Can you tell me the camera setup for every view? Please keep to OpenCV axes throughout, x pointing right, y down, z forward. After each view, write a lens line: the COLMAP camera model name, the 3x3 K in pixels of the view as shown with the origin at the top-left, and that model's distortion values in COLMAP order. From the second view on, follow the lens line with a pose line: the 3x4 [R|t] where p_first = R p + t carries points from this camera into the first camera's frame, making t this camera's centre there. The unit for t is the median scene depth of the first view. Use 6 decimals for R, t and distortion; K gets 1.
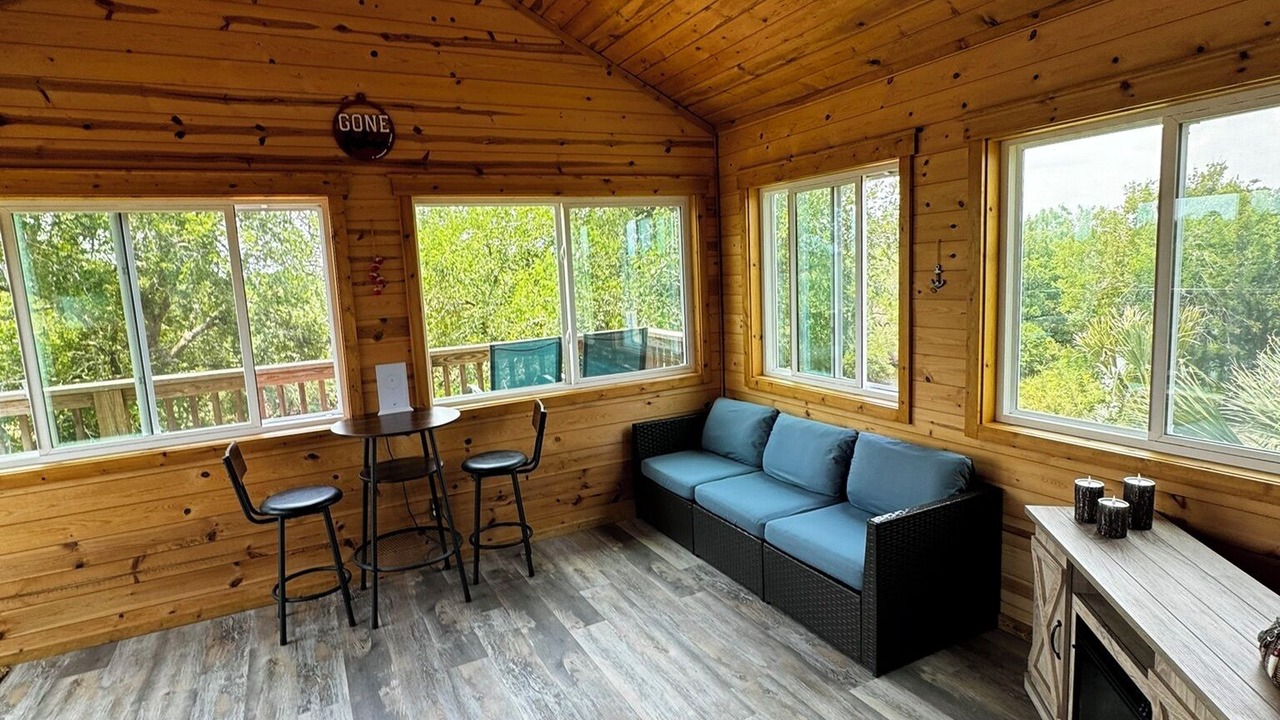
lens RADIAL K [[683.3, 0, 634.6], [0, 683.3, 361.5], [0, 0, 1]] dist [-0.001064, 0.002343]
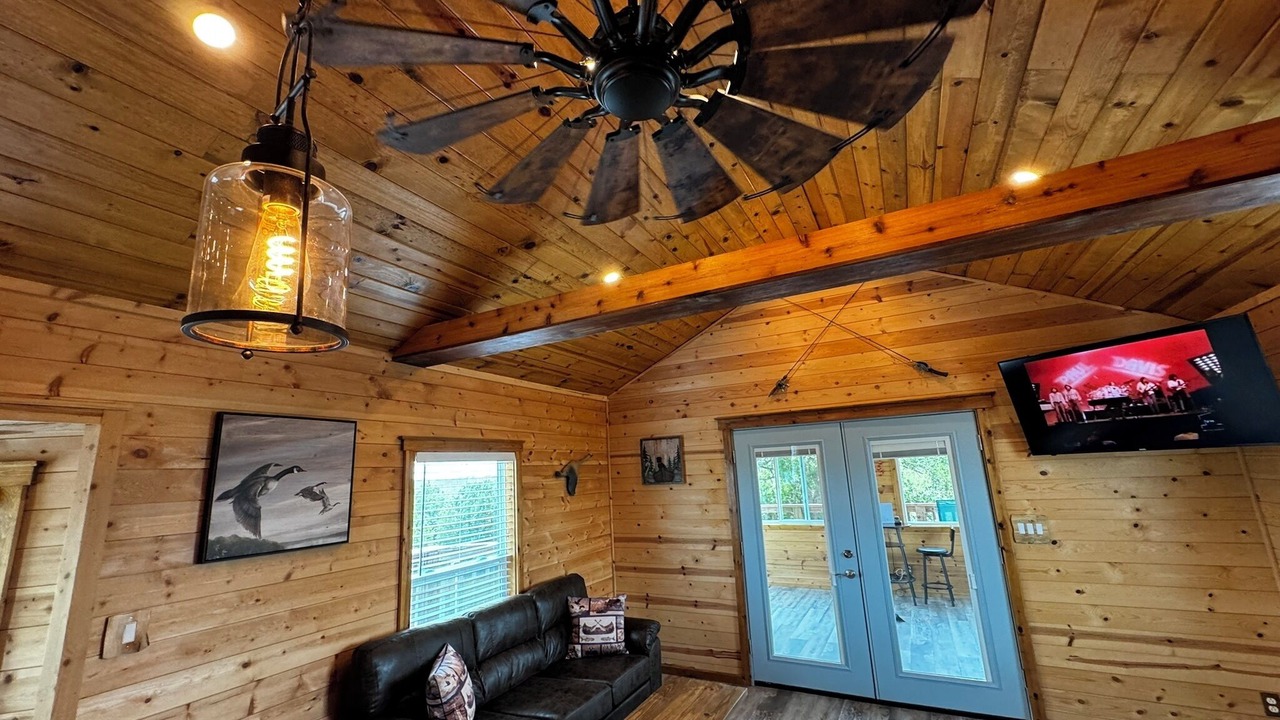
lens RADIAL K [[513.1, 0, 637.8], [0, 513.1, 362.4], [0, 0, 1]] dist [-0.000918, 0.001104]
pose [[0.568051, -0.146365, -0.809874, 0.777674], [-0.100054, 0.964477, -0.244484, 0.060143], [0.816889, 0.219911, 0.533228, -0.946677]]
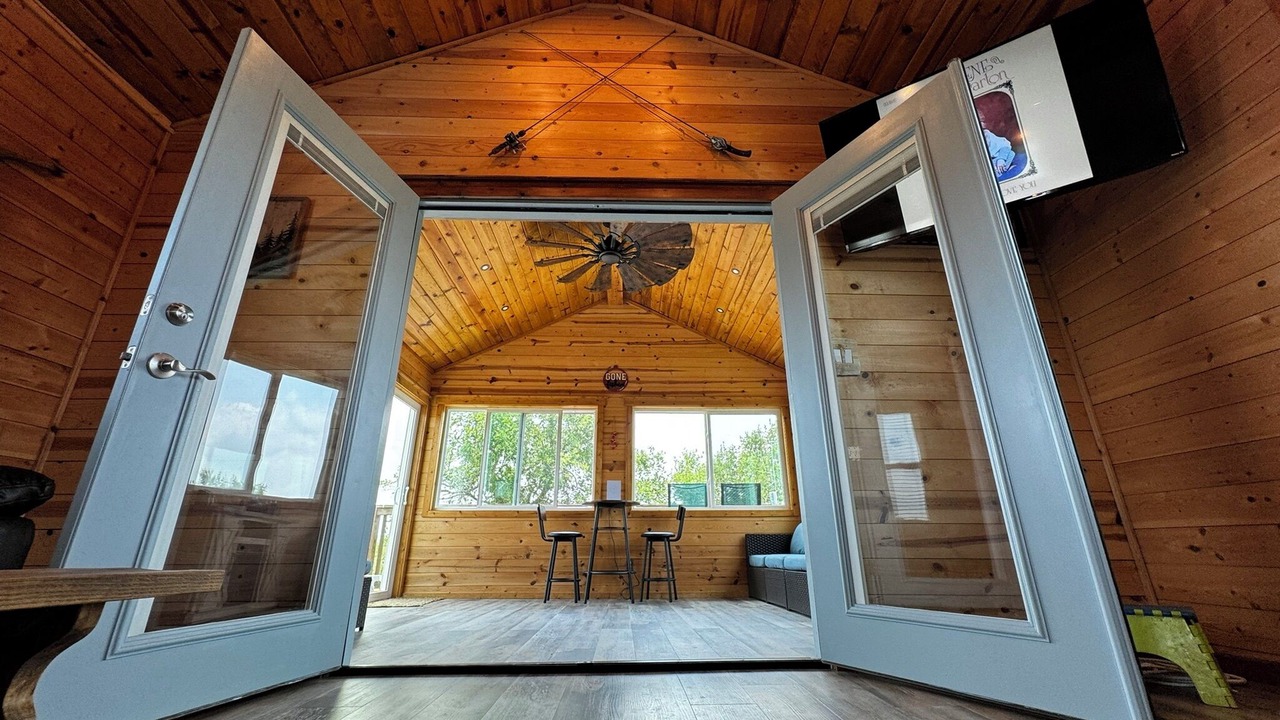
lens RADIAL K [[513.1, 0, 644.0], [0, 513.1, 357.8], [0, 0, 1]] dist [-0.000918, 0.001104]
pose [[0.903215, -0.101293, -0.417065, 0.428308], [-0.102450, 0.892774, -0.438701, 0.353145], [0.416782, 0.438969, 0.795989, -0.389864]]
